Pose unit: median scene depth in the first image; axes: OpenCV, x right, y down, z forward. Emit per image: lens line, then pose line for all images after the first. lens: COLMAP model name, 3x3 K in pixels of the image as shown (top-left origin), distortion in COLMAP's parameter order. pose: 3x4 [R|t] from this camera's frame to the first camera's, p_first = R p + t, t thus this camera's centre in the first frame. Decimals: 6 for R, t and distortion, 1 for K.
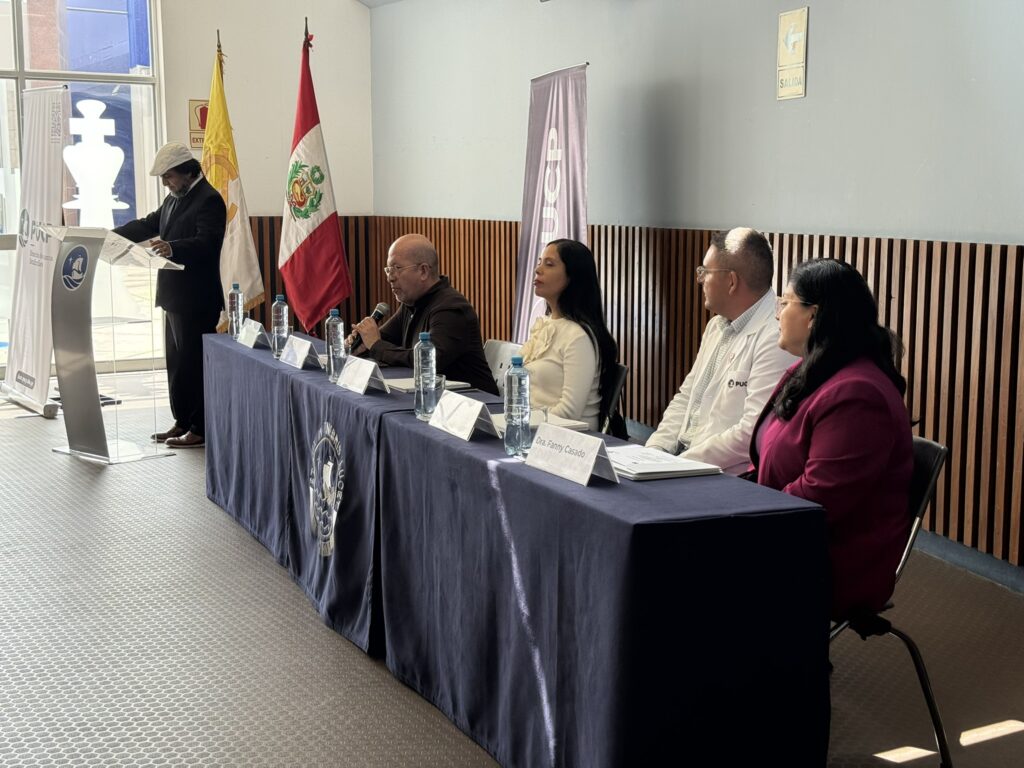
lens RADIAL K [[1428.6, 0, 514.3], [0, 1428.6, 379.8], [0, 0, 1]] dist [0.101604, 0.000000]
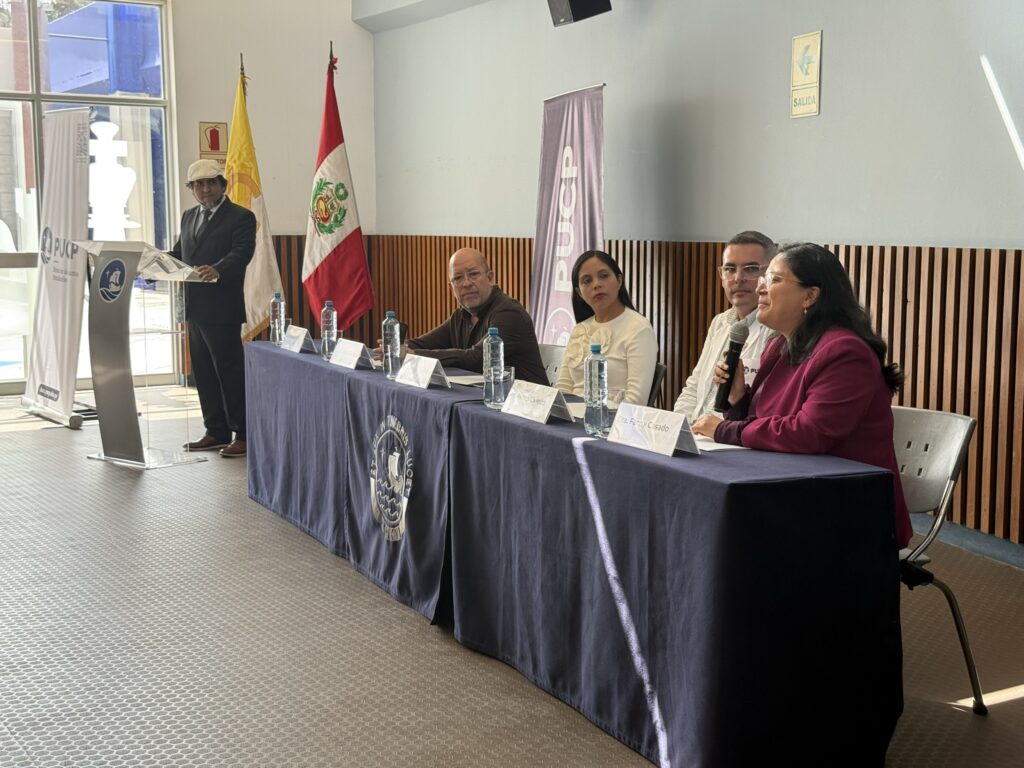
lens RADIAL K [[1428.6, 0, 509.0], [0, 1428.6, 383.8], [0, 0, 1]] dist [0.101604, 0.000000]
pose [[0.999815, -0.003201, 0.018957, -0.044529], [0.003497, 0.999872, -0.015609, 0.016070], [-0.018904, 0.015672, 0.999698, -0.048046]]
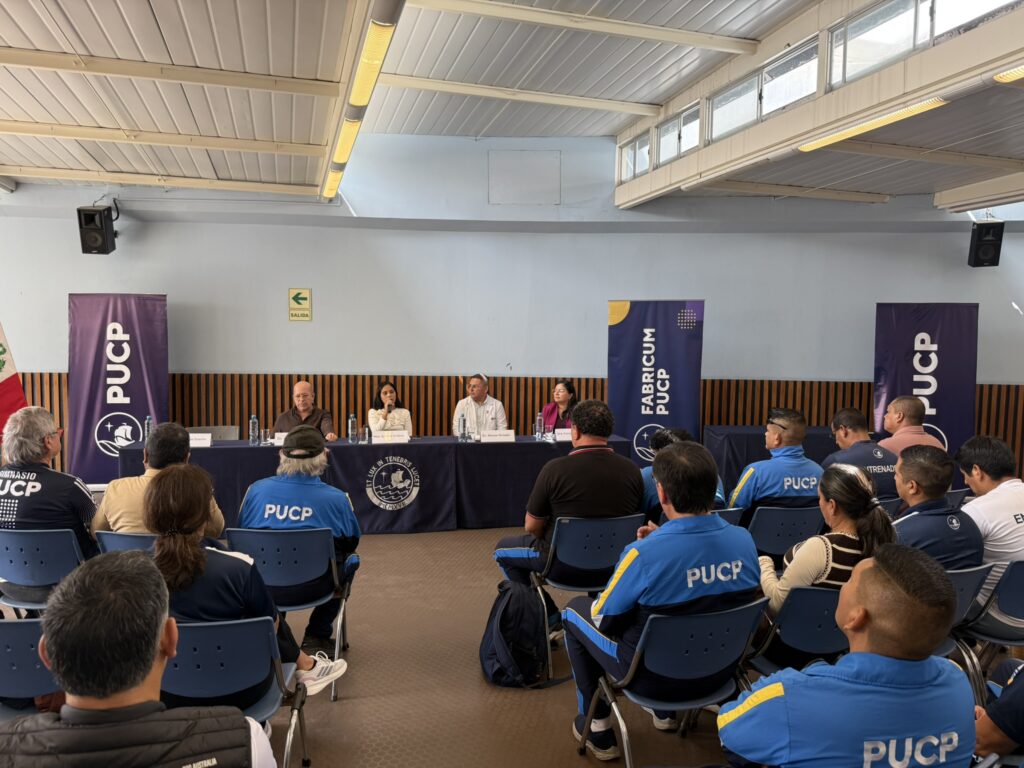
lens RADIAL K [[714.8, 0, 514.7], [0, 714.8, 388.8], [0, 0, 1]] dist [0.029160, -0.024343]
pose [[0.247661, -0.055689, 0.967245, -0.925325], [0.117926, 0.992656, 0.026957, -0.070441], [-0.961643, 0.107387, 0.252410, 0.342666]]
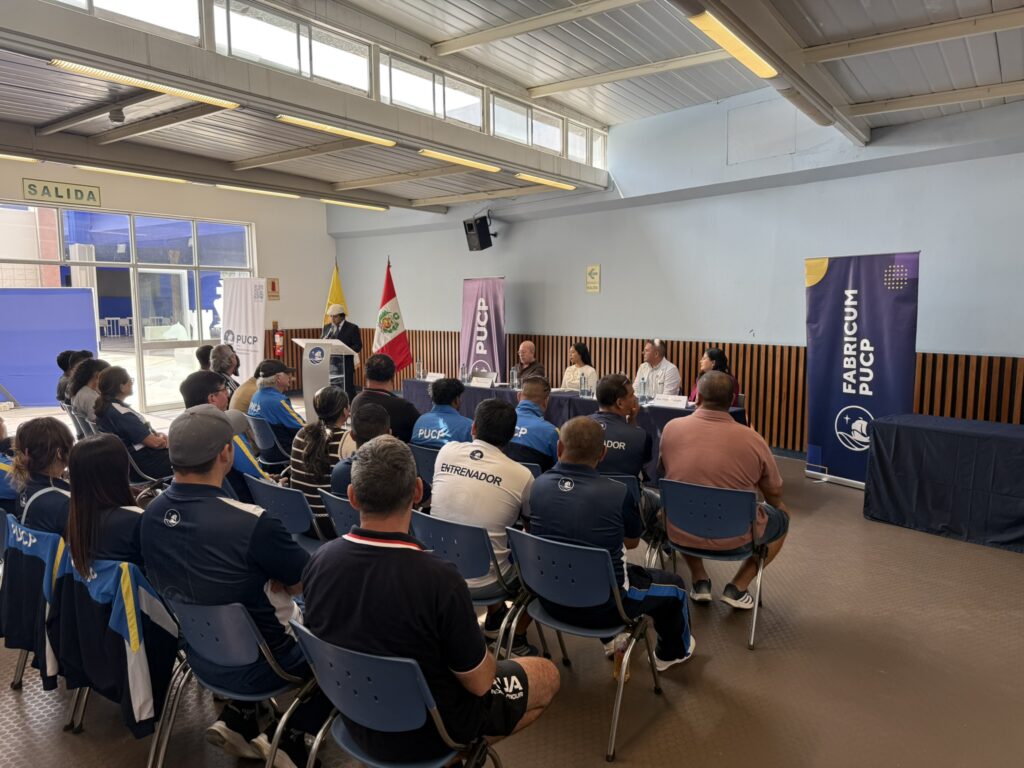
lens RADIAL K [[714.8, 0, 510.8], [0, 714.8, 387.3], [0, 0, 1]] dist [0.029160, -0.024343]
pose [[0.924042, -0.034817, 0.380703, -0.538584], [0.044632, 0.998859, -0.016981, 0.016631], [-0.379677, 0.032683, 0.924542, -0.300140]]
